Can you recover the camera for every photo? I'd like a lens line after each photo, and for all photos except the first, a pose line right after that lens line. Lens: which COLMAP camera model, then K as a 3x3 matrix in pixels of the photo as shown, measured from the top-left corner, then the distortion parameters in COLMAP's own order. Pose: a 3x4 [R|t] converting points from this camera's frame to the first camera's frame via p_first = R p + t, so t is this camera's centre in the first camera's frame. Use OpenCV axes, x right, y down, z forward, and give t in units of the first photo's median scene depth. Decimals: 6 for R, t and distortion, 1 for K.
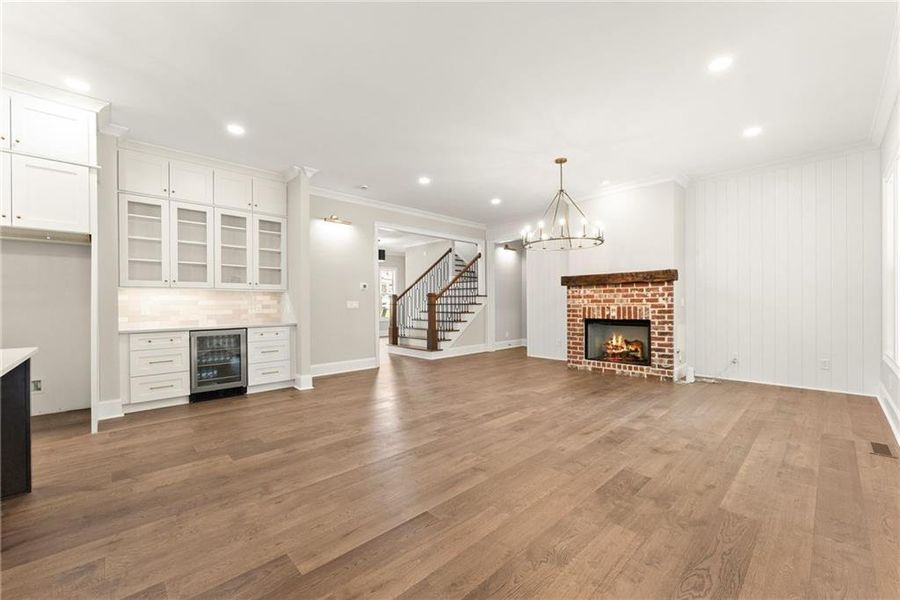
lens RADIAL K [[363.2, 0, 452.7], [0, 363.2, 303.8], [0, 0, 1]] dist [0.000474, -0.000011]
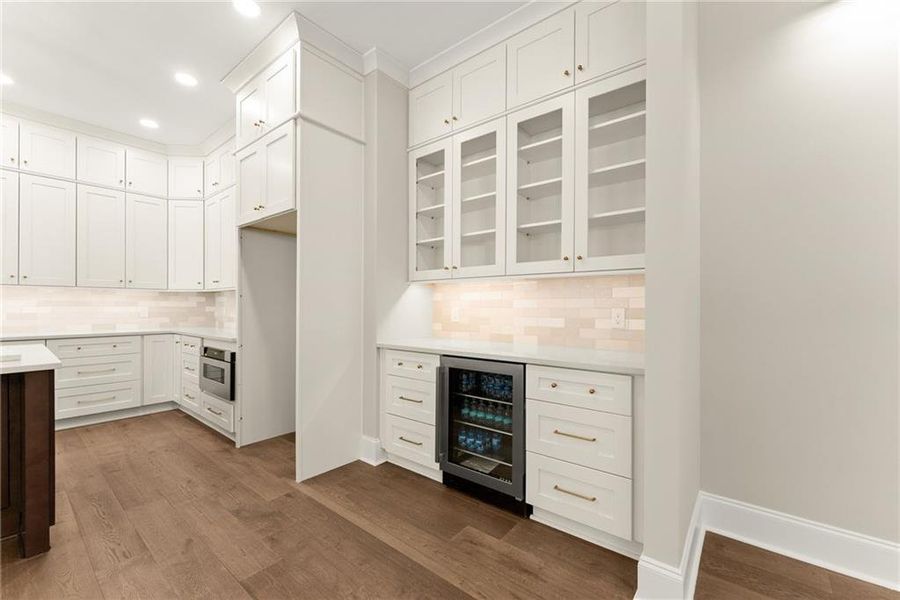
lens RADIAL K [[363.2, 0, 452.7], [0, 363.2, 303.8], [0, 0, 1]] dist [0.000474, -0.000011]
pose [[0.135167, 0.001739, -0.990821, -0.162986], [-0.006259, 0.999980, 0.000902, -0.002551], [0.990803, 0.006080, 0.135175, 0.868665]]
